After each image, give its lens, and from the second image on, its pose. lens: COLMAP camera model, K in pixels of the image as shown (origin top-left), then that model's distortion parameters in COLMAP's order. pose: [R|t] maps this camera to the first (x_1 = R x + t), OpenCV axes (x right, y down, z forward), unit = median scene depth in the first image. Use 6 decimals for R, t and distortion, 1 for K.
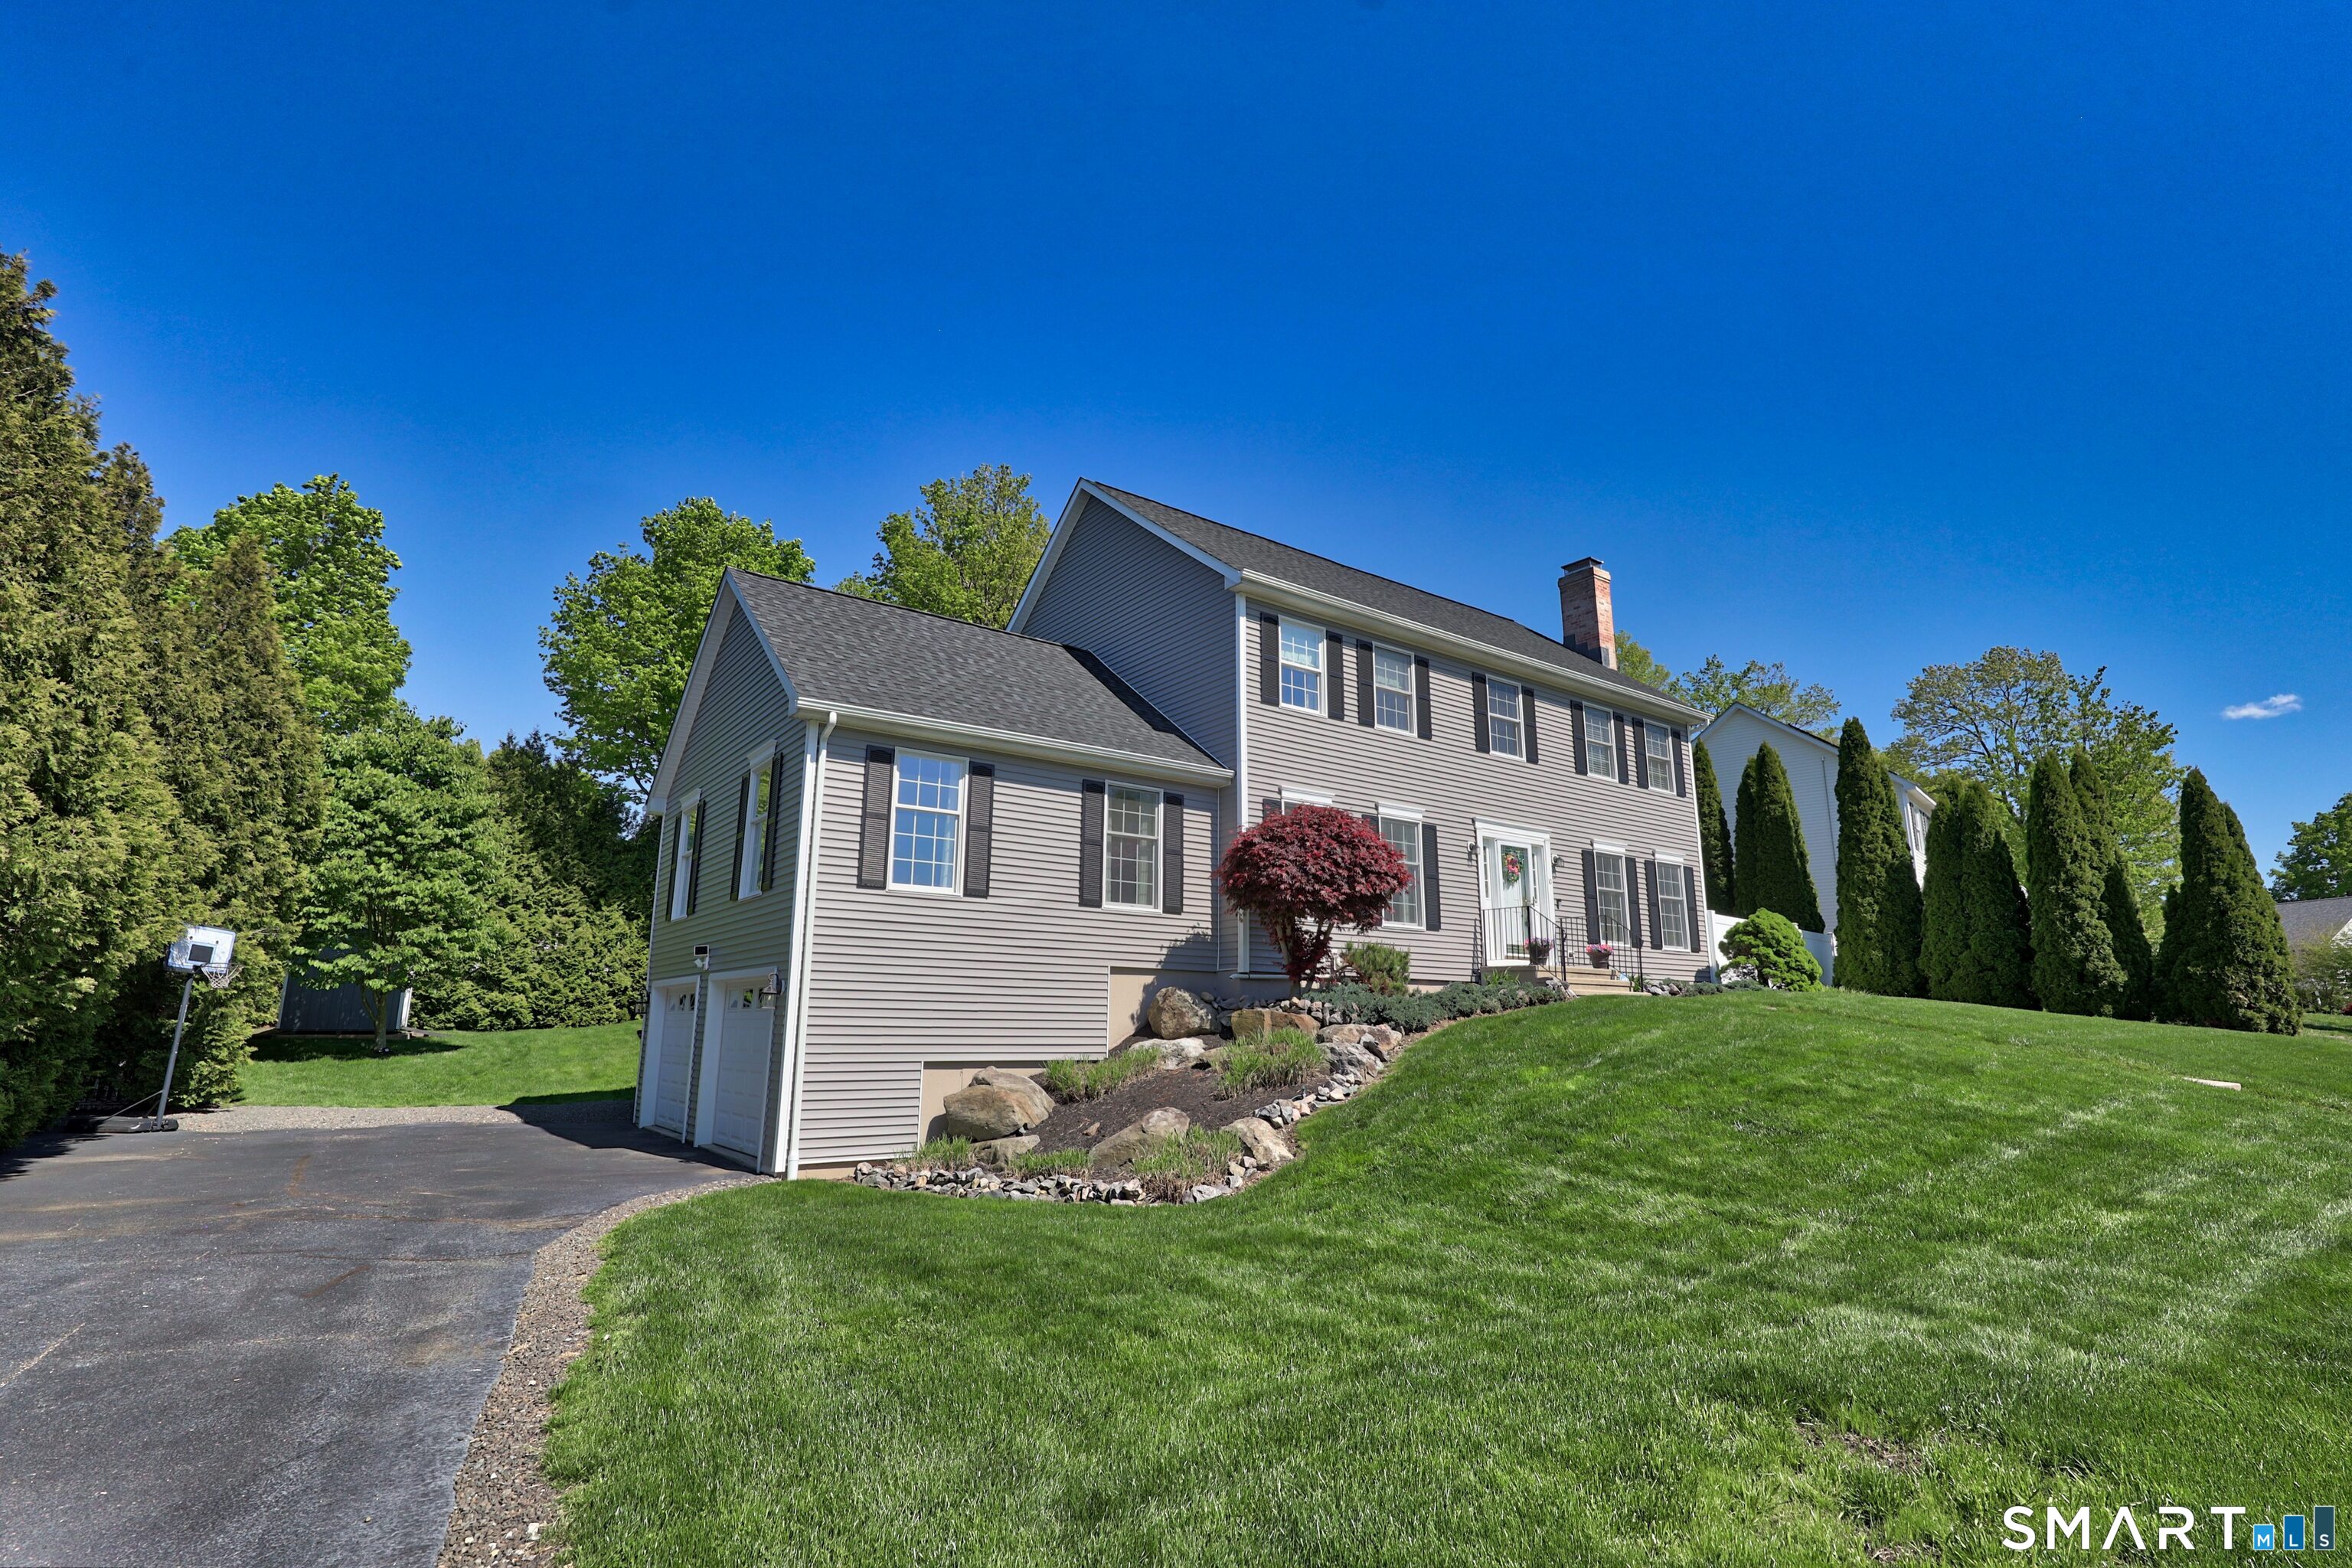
lens RADIAL K [[1143.5, 0, 1176.0], [0, 1143.5, 784.0], [0, 0, 1]] dist [0.004370, 0.000485]
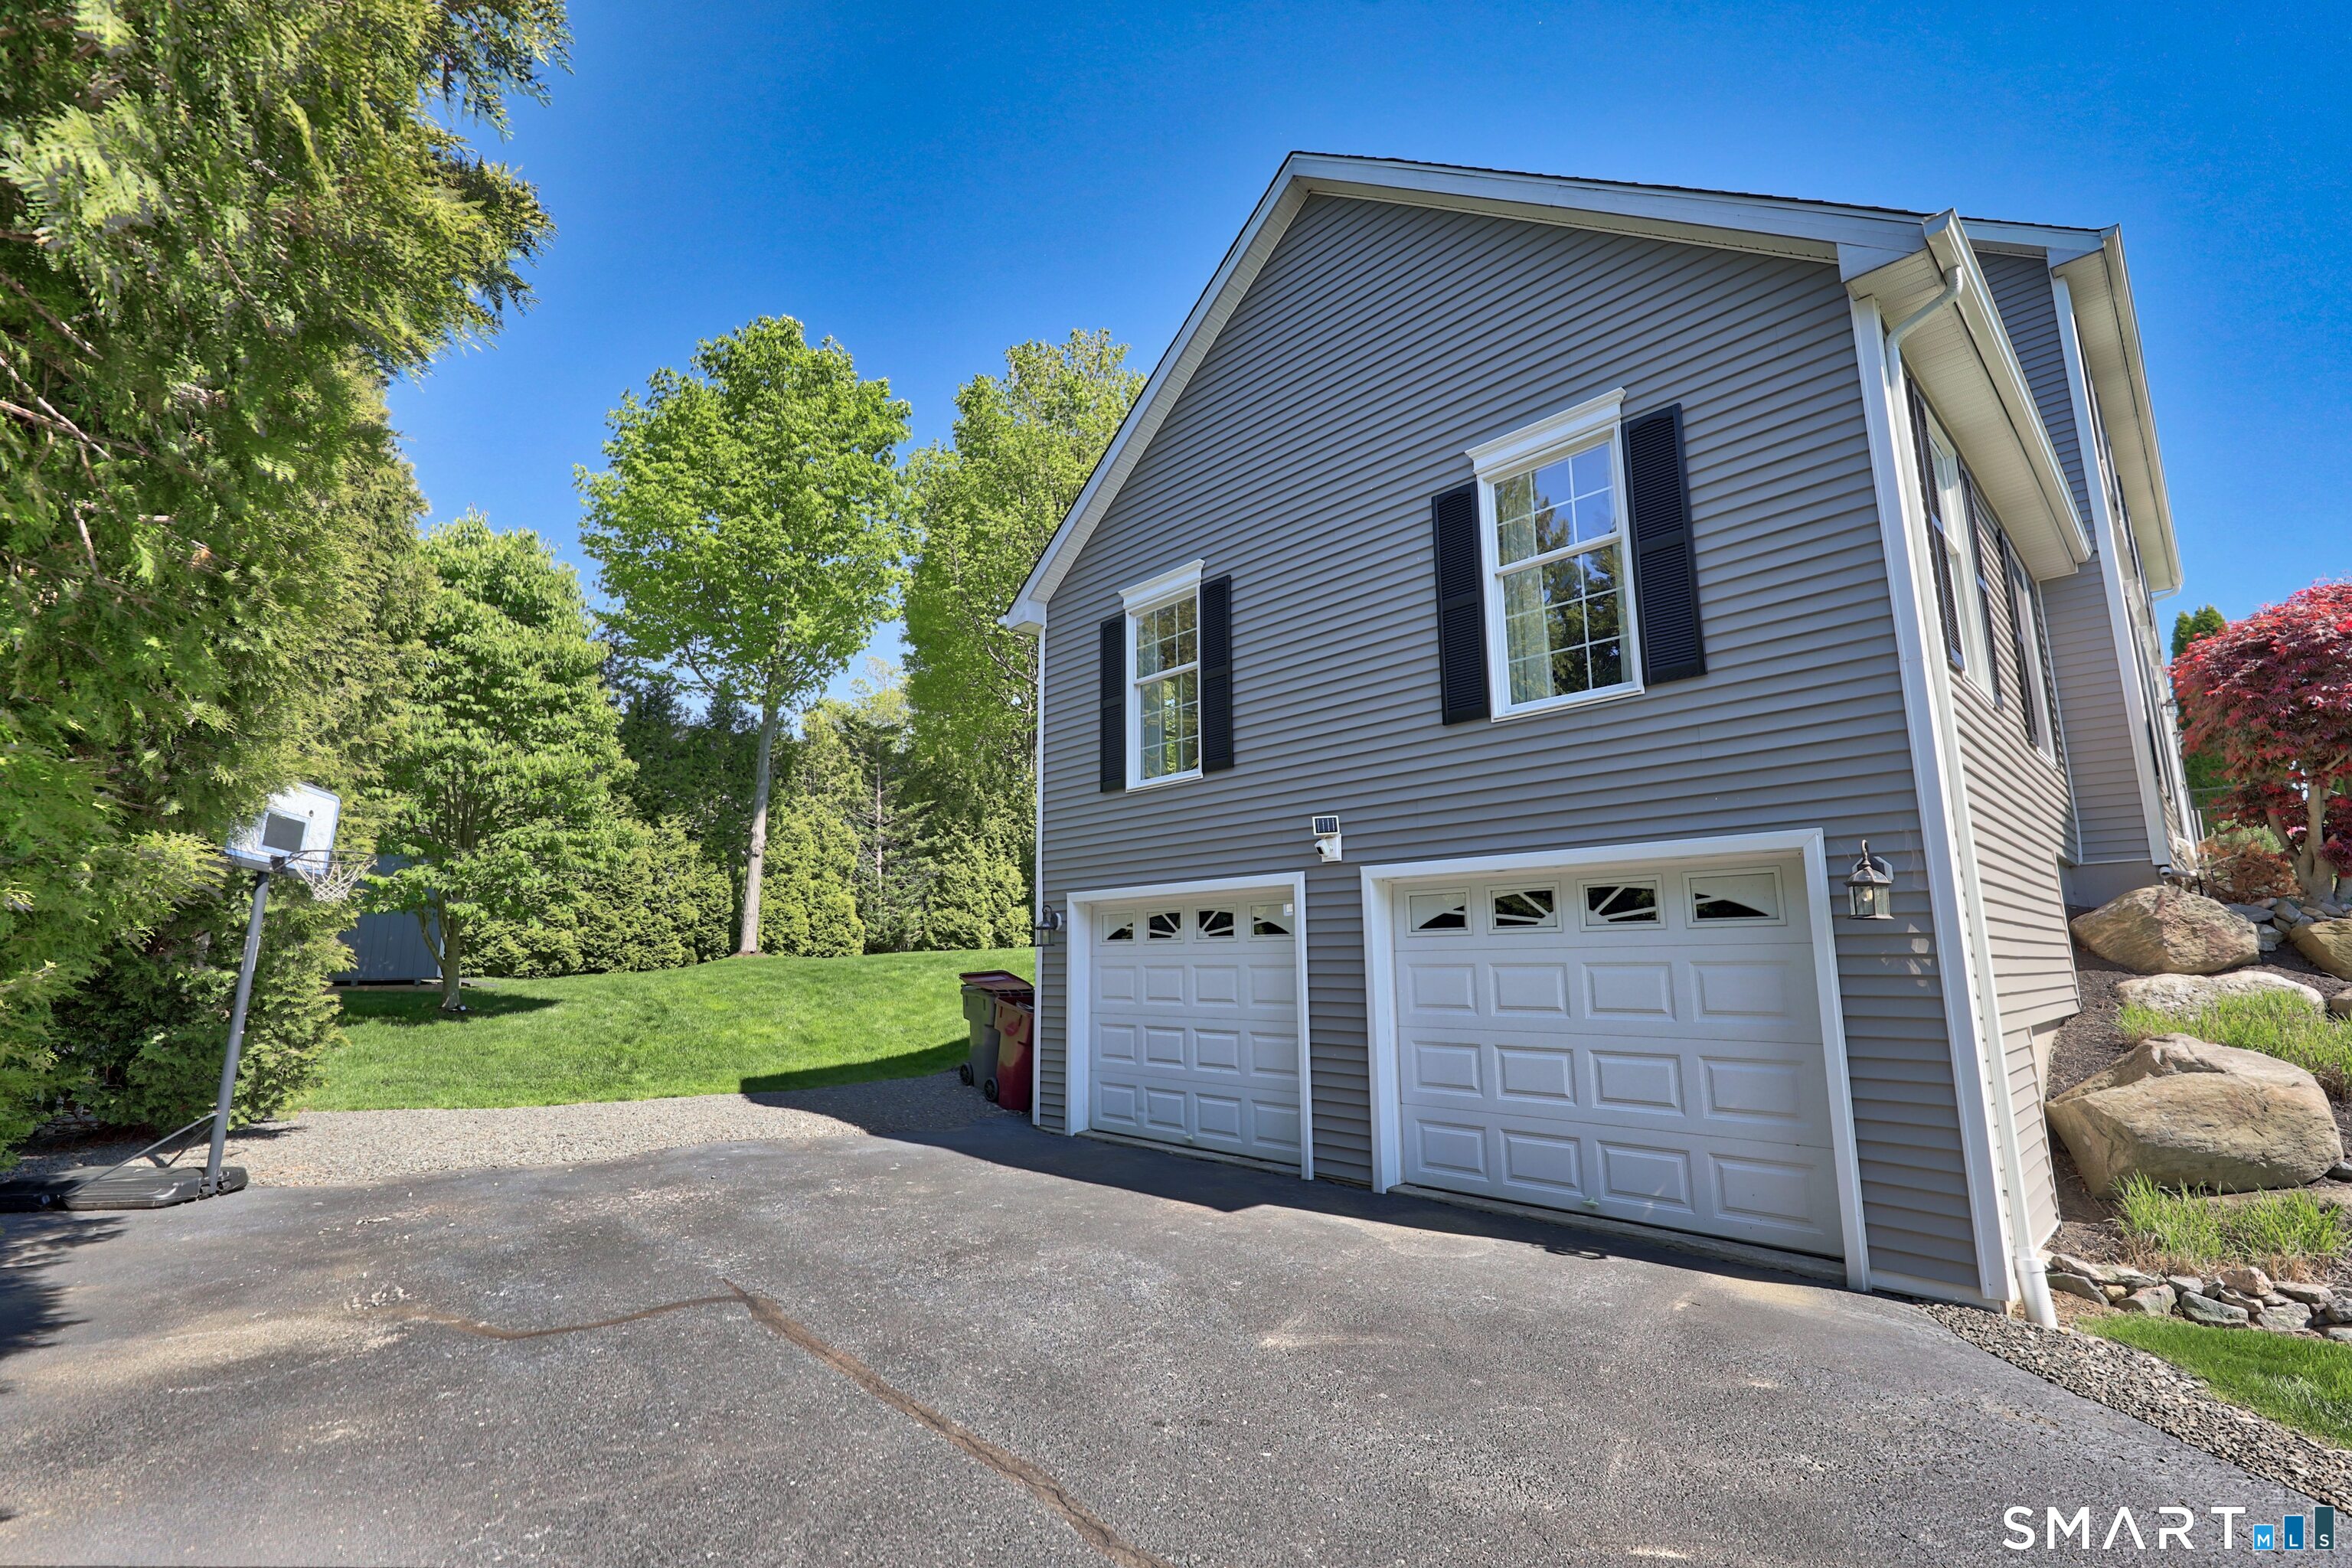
lens RADIAL K [[1030.2, 0, 1176.0], [0, 1030.2, 784.0], [0, 0, 1]] dist [-0.000521, 0.000007]
pose [[0.989845, 0.010185, 0.141784, -0.355300], [-0.015554, 0.999201, 0.036807, 0.069695], [-0.141296, -0.038639, 0.989213, 0.338002]]
